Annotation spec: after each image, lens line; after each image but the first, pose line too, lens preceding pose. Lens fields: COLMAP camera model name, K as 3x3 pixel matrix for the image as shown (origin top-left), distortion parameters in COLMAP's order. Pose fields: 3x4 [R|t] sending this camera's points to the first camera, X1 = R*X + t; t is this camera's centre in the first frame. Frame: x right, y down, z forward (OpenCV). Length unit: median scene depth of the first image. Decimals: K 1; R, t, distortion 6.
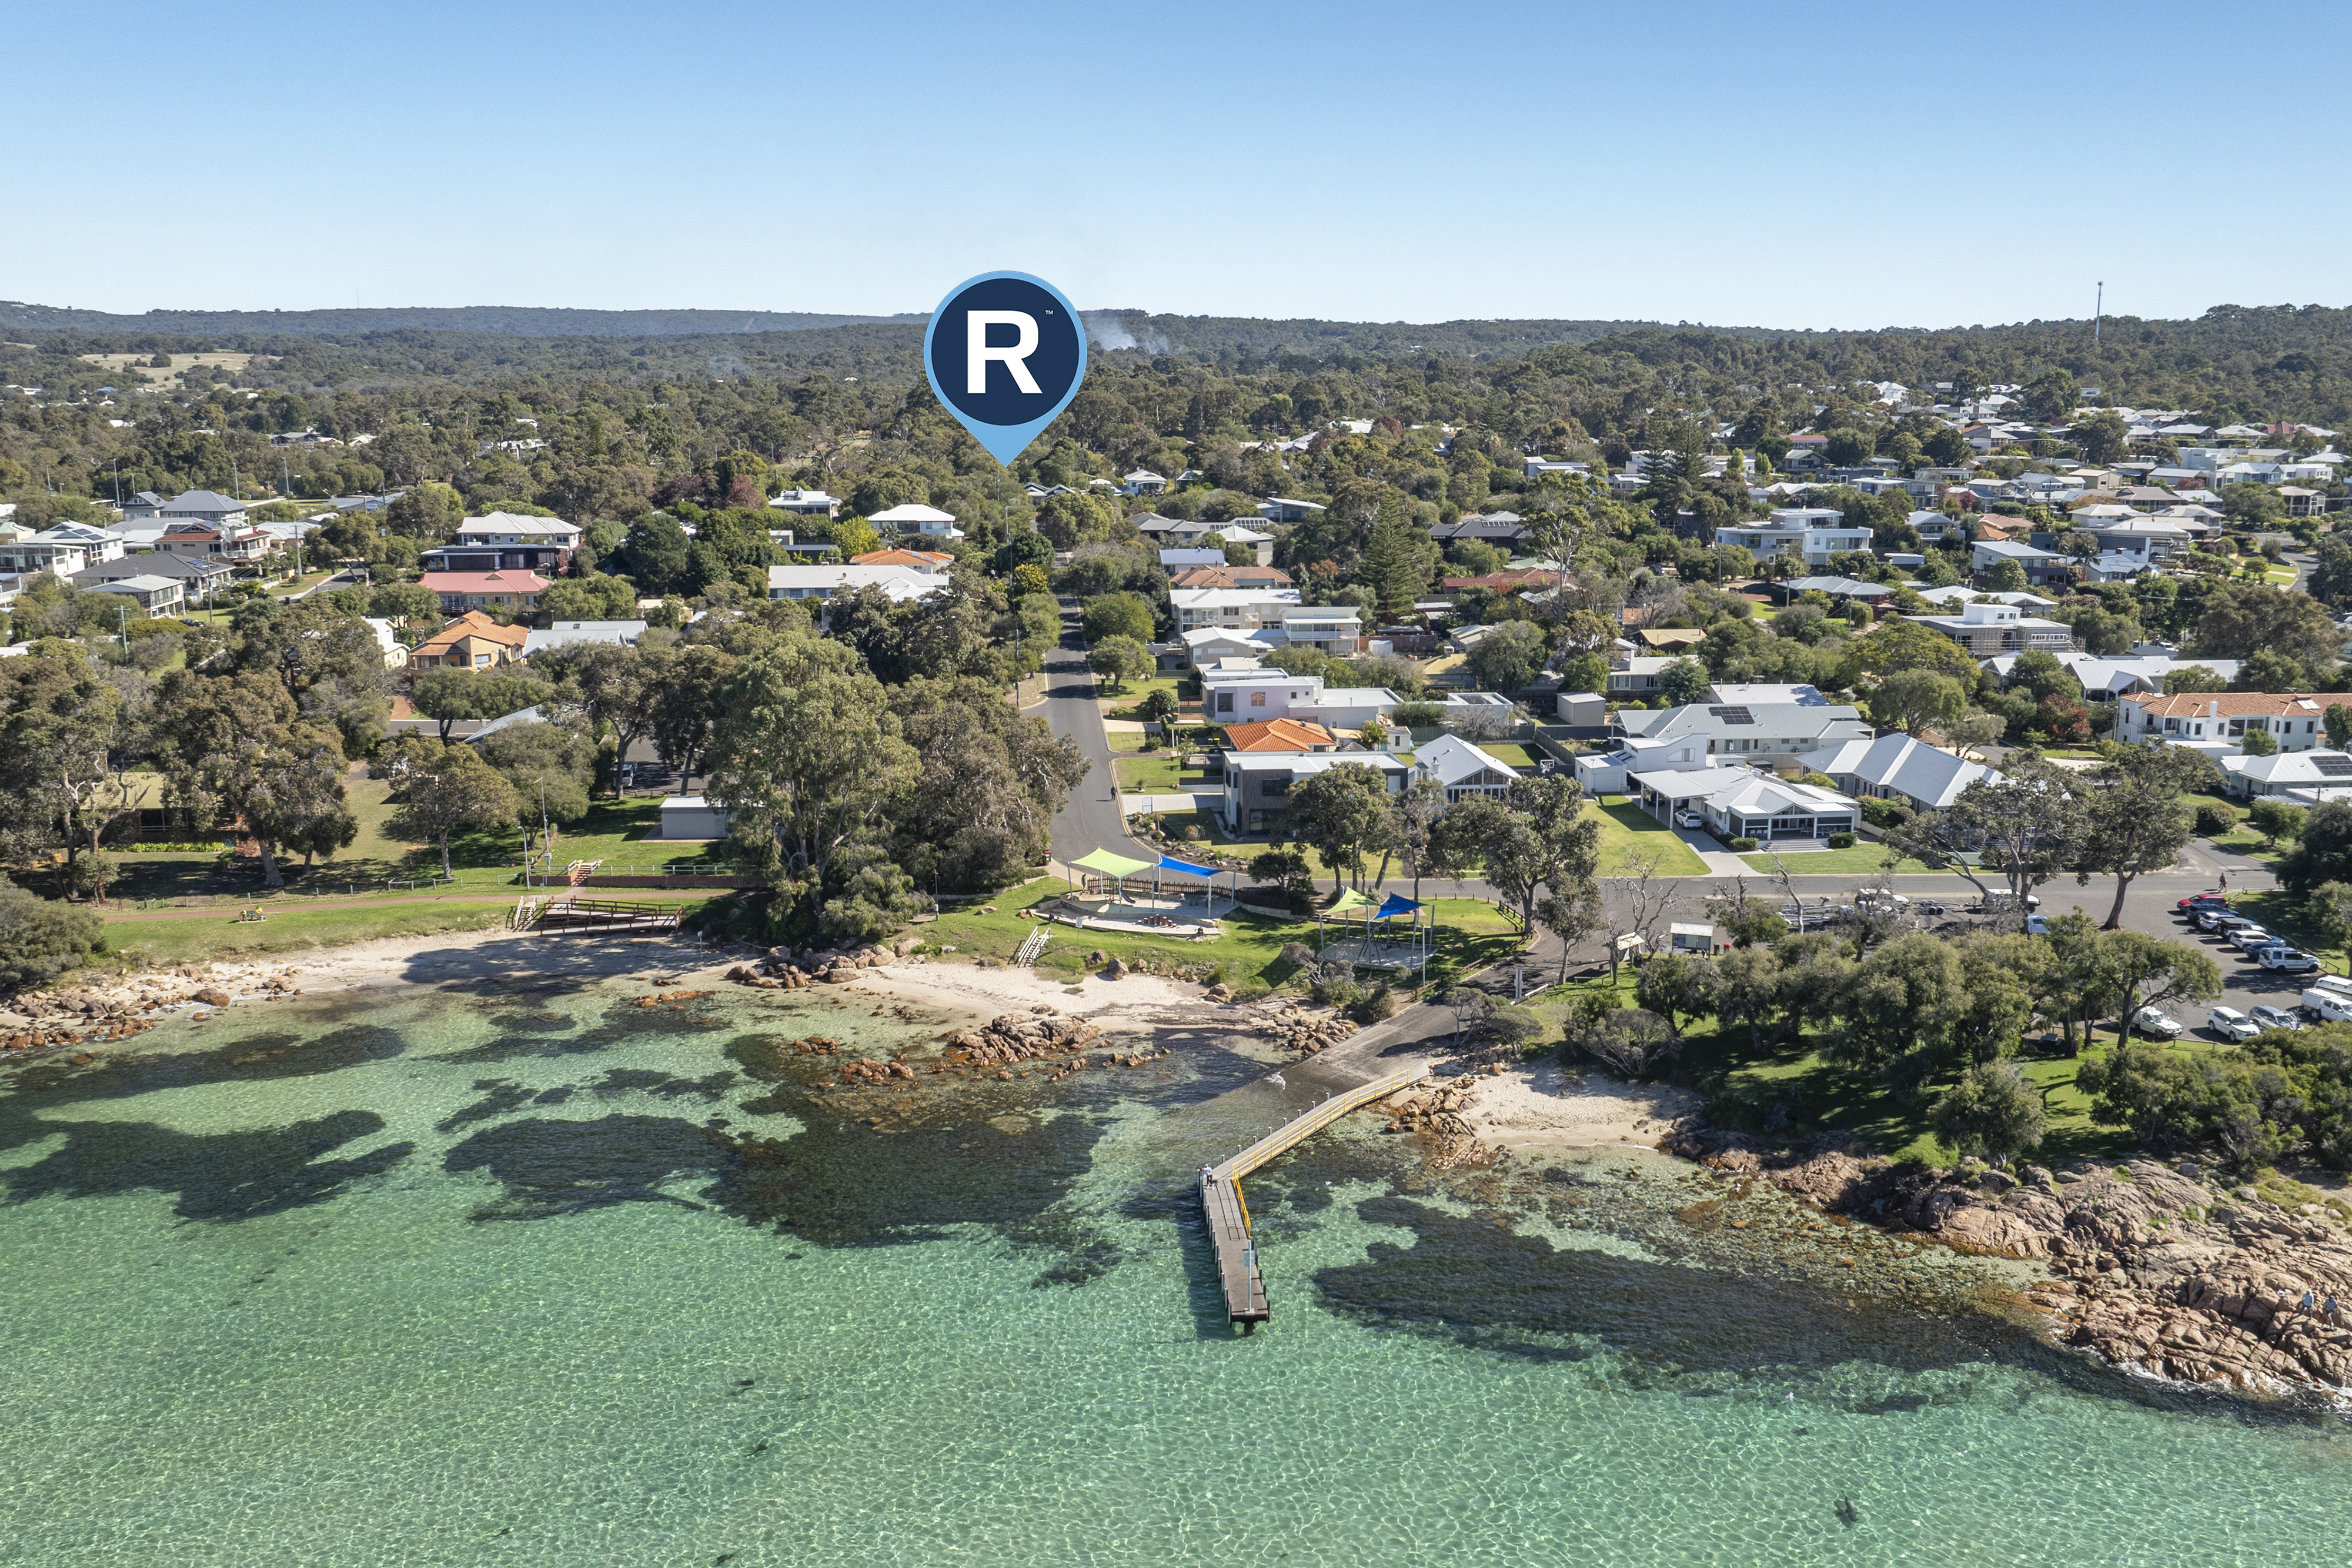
lens RADIAL K [[2382.3, 0, 1176.0], [0, 2382.3, 784.0], [0, 0, 1]] dist [0.003173, -0.091254]
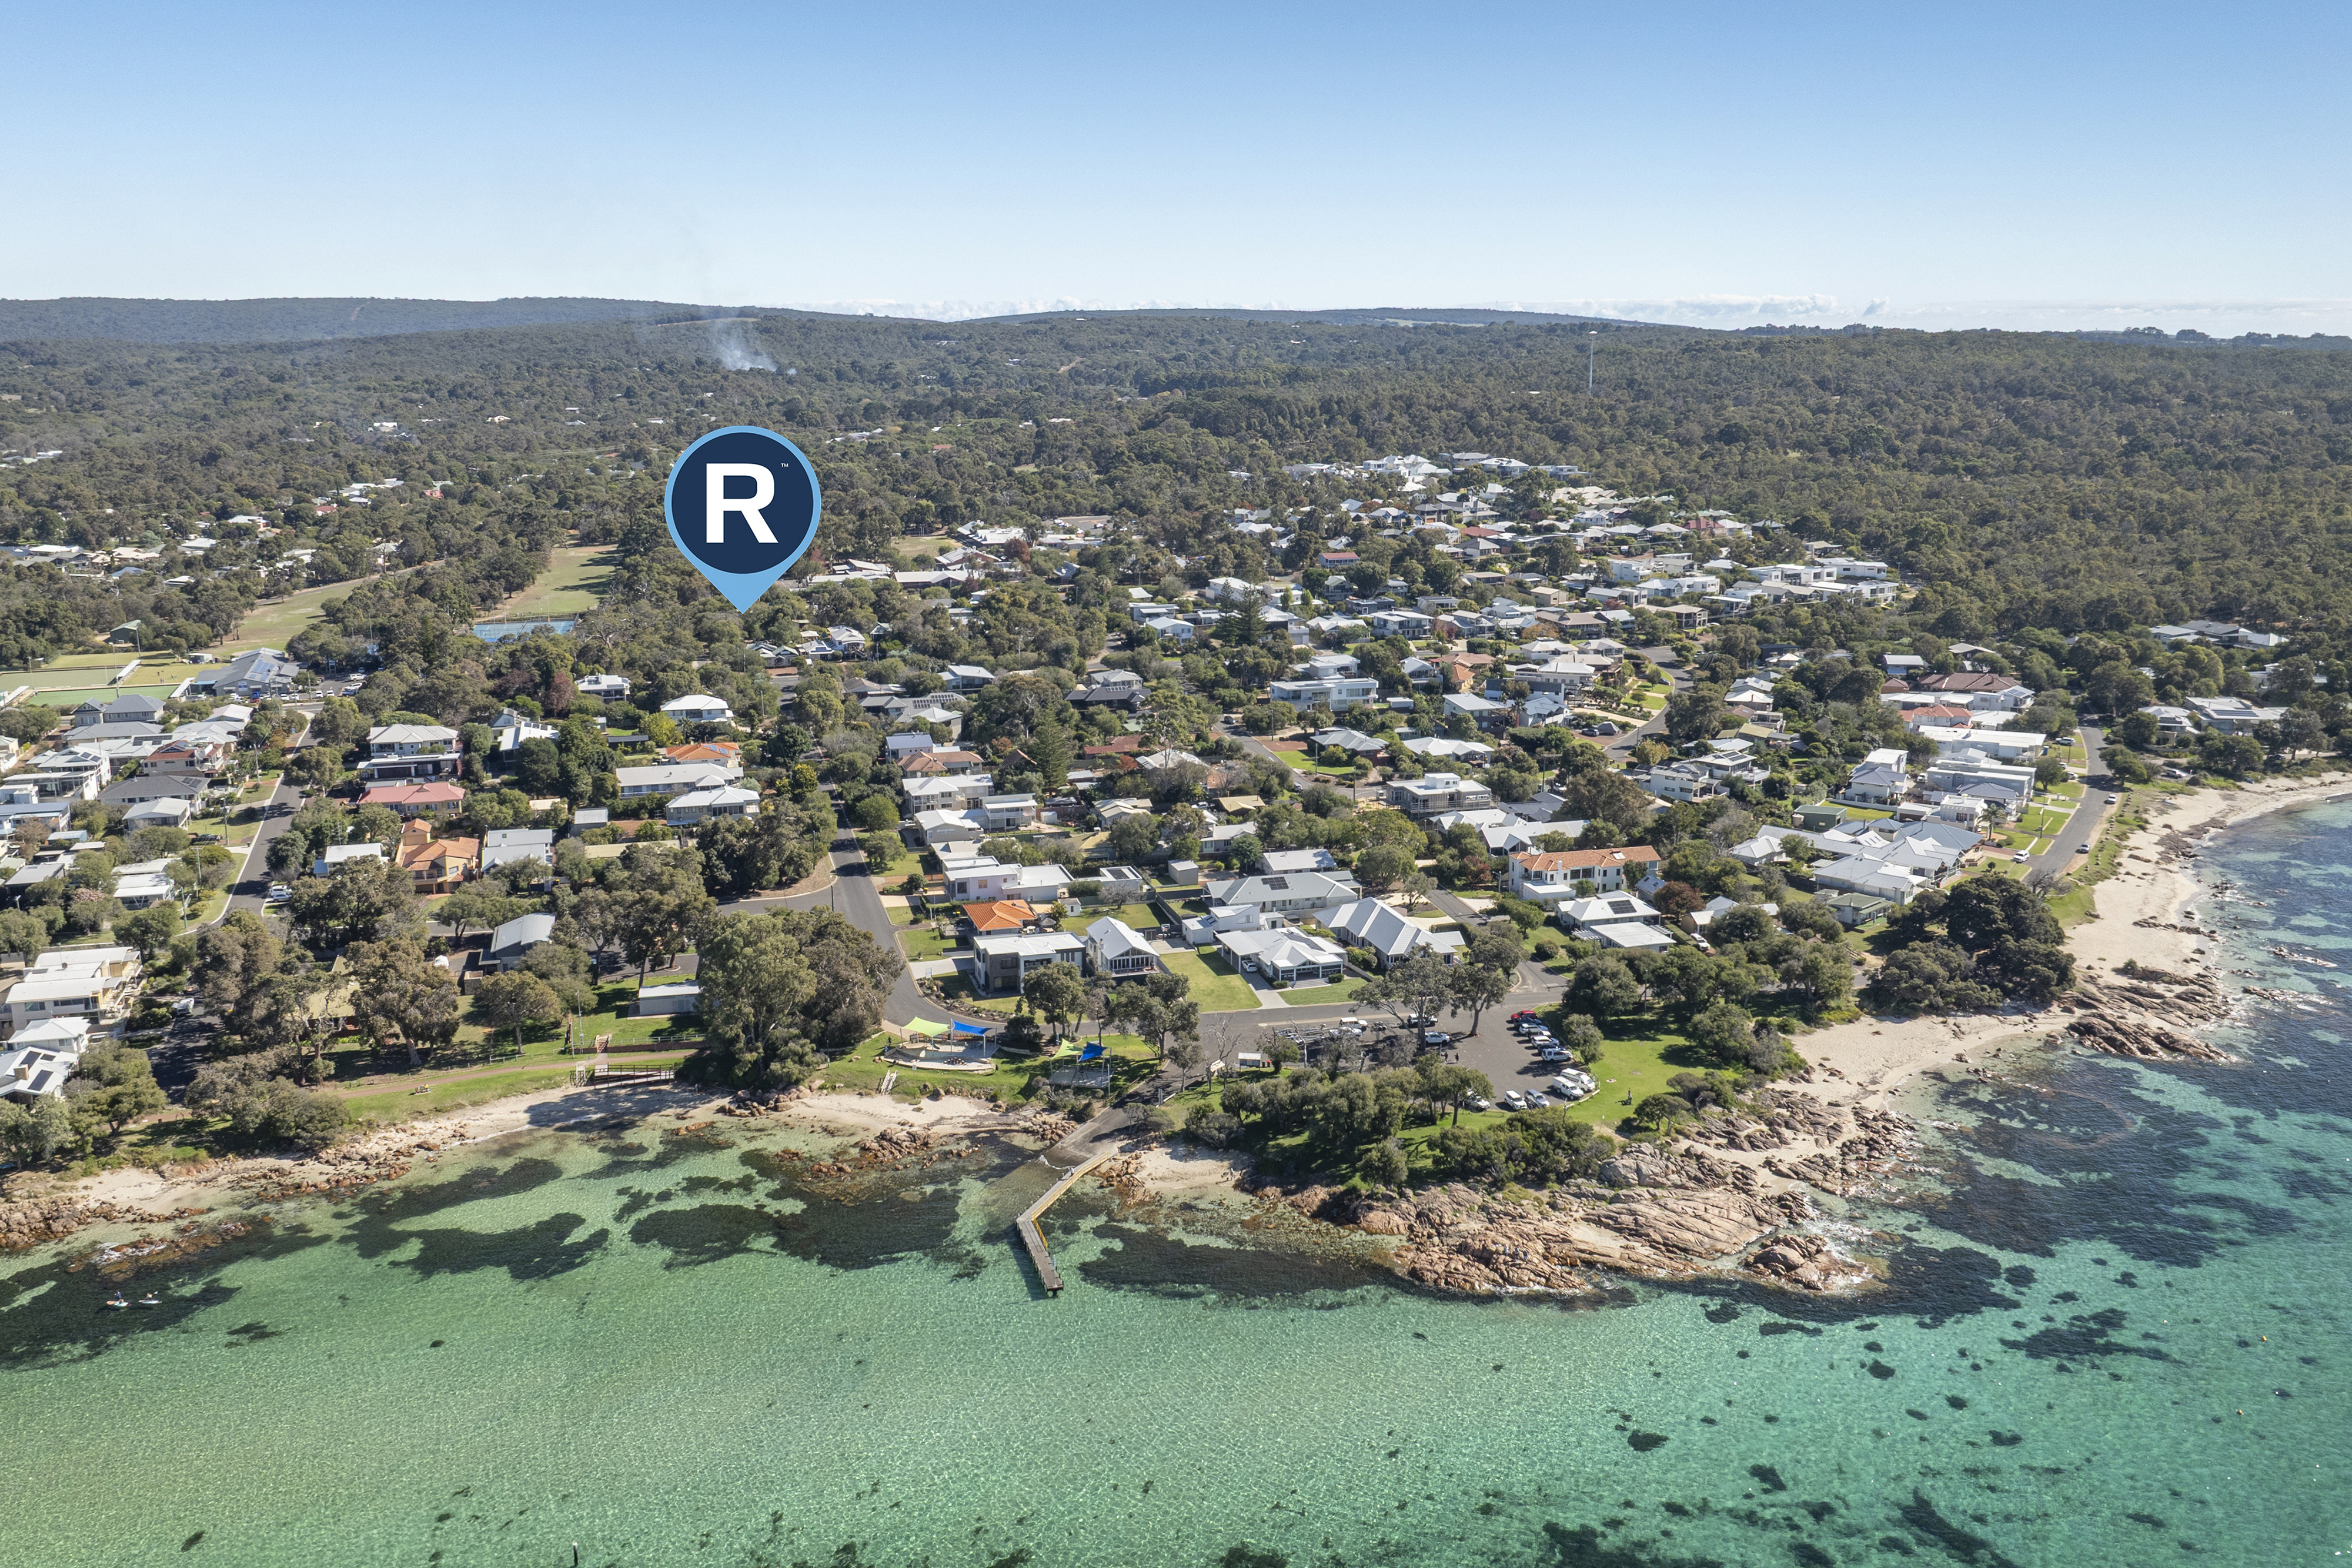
lens RADIAL K [[2382.3, 0, 1176.0], [0, 2382.3, 784.0], [0, 0, 1]] dist [0.003173, -0.091254]
pose [[0.985005, -0.041736, 0.167401, -0.144158], [0.035711, 0.998607, 0.038840, -0.226804], [-0.168788, -0.032280, 0.985124, -0.823740]]
